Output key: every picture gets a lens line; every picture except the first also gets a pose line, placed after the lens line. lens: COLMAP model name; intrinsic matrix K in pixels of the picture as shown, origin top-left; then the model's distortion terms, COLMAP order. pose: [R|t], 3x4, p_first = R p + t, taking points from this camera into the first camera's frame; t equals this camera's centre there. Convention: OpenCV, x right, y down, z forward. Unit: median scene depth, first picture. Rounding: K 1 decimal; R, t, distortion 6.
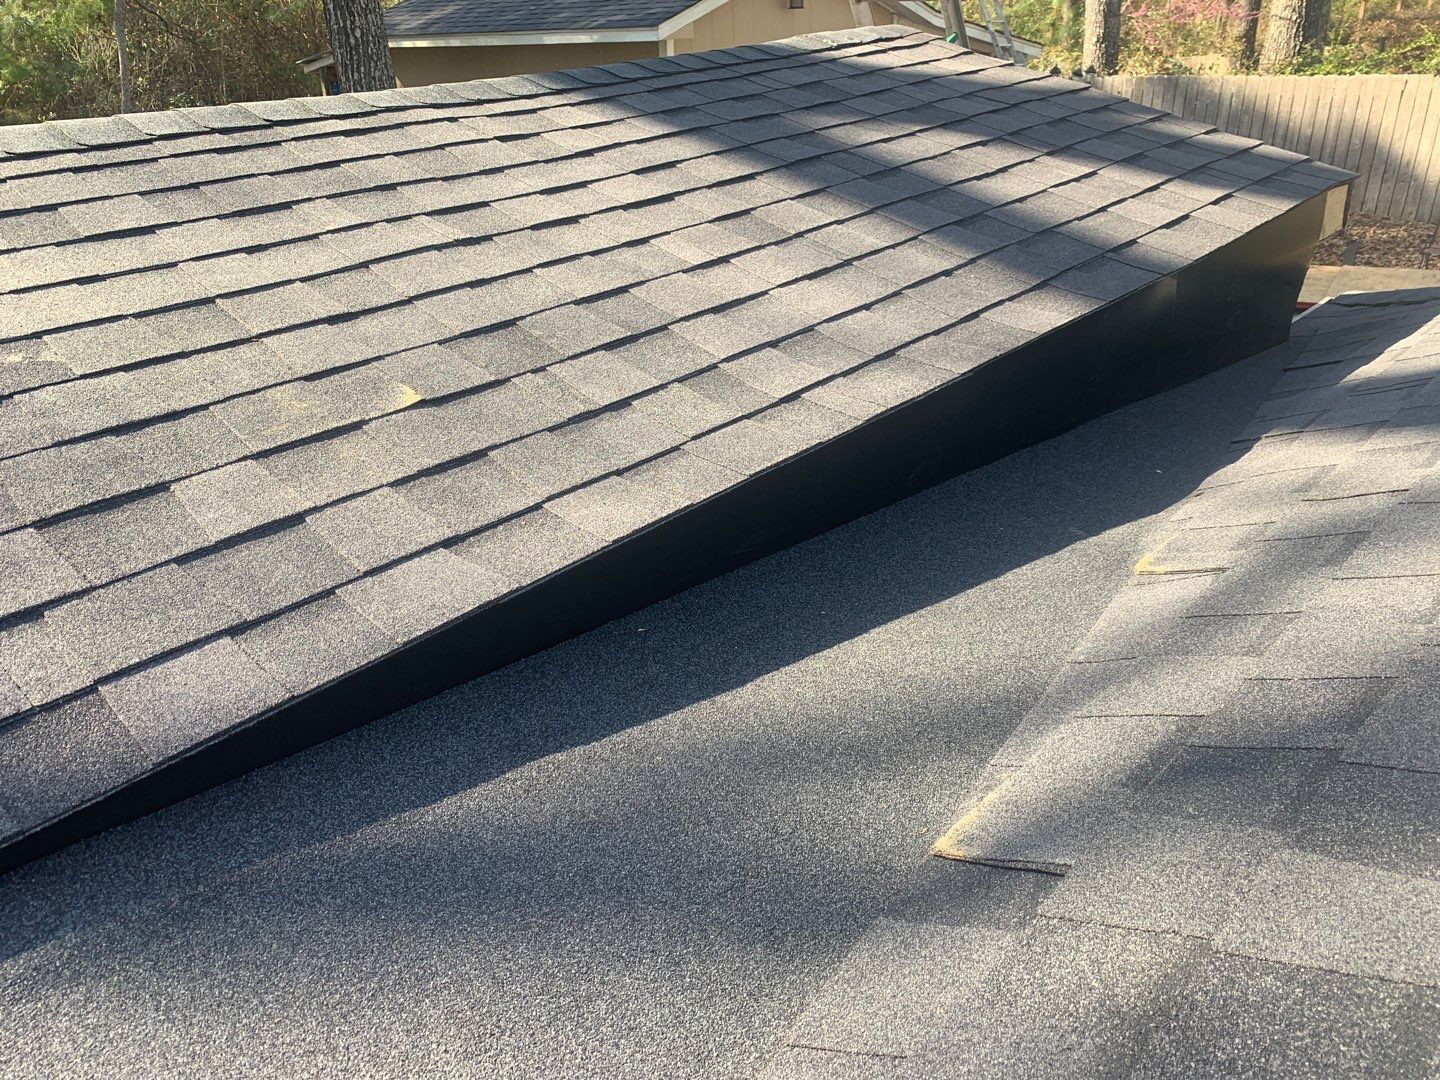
lens RADIAL K [[1110.0, 0, 724.1], [0, 1110.0, 536.1], [0, 0, 1]] dist [0.013303, -0.002308]
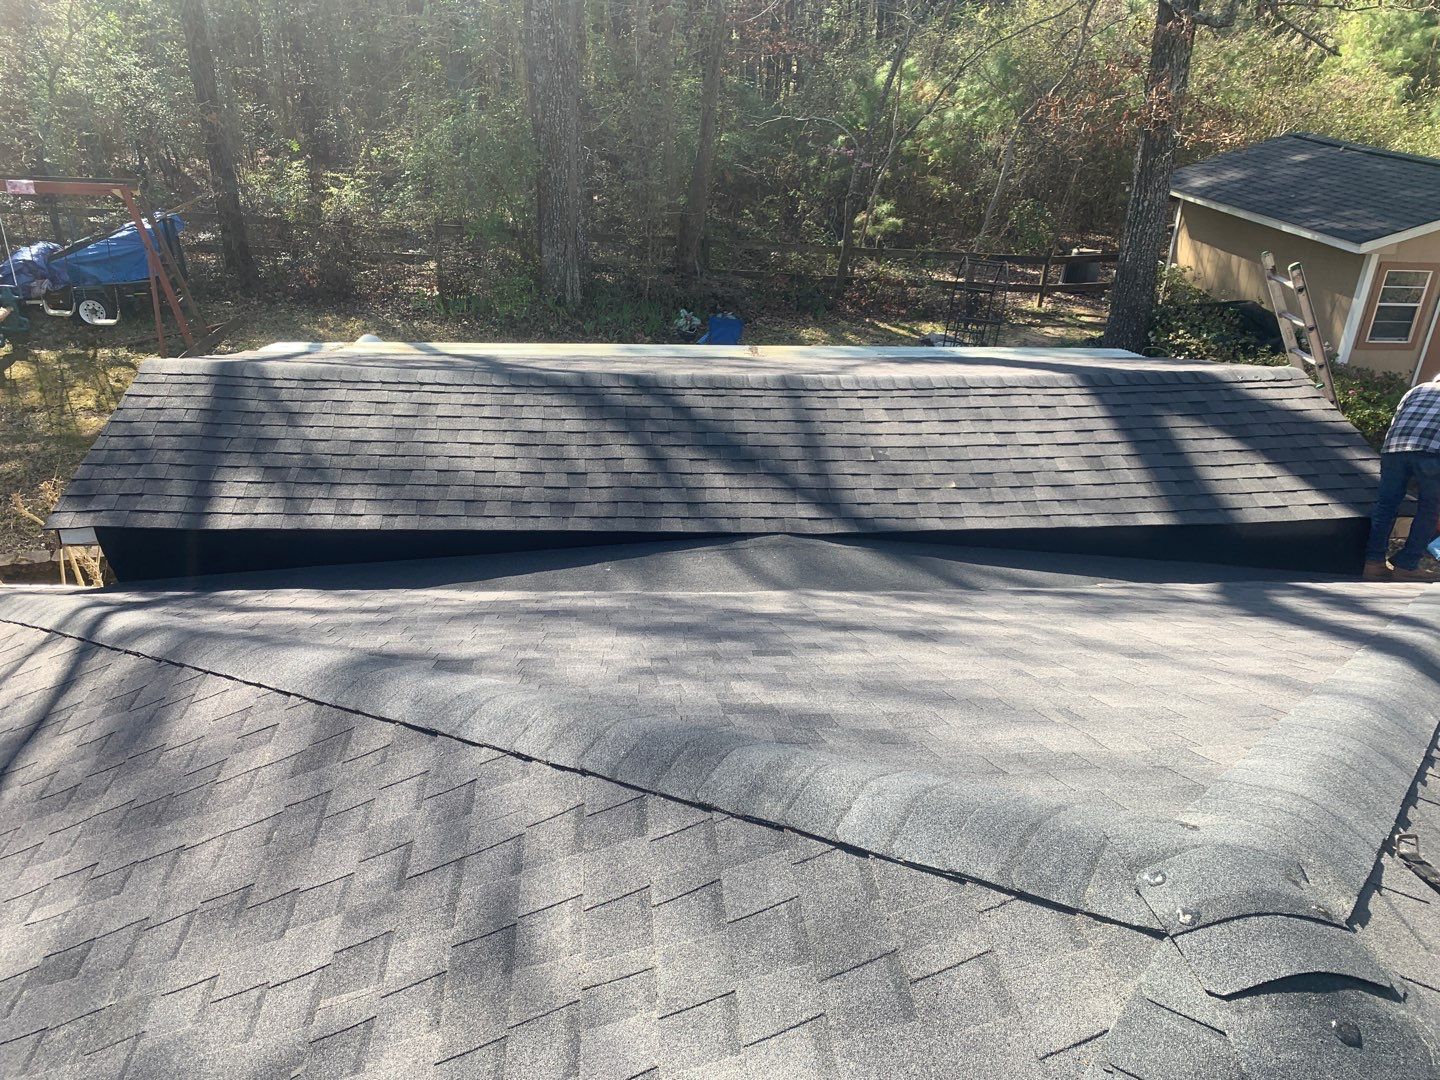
lens RADIAL K [[1110.0, 0, 713.8], [0, 1110.0, 538.2], [0, 0, 1]] dist [0.013303, -0.002308]
pose [[0.742480, 0.345901, -0.573652, 1.254872], [-0.344620, 0.931587, 0.115685, -0.089519], [0.574422, 0.111798, 0.810889, -2.402575]]
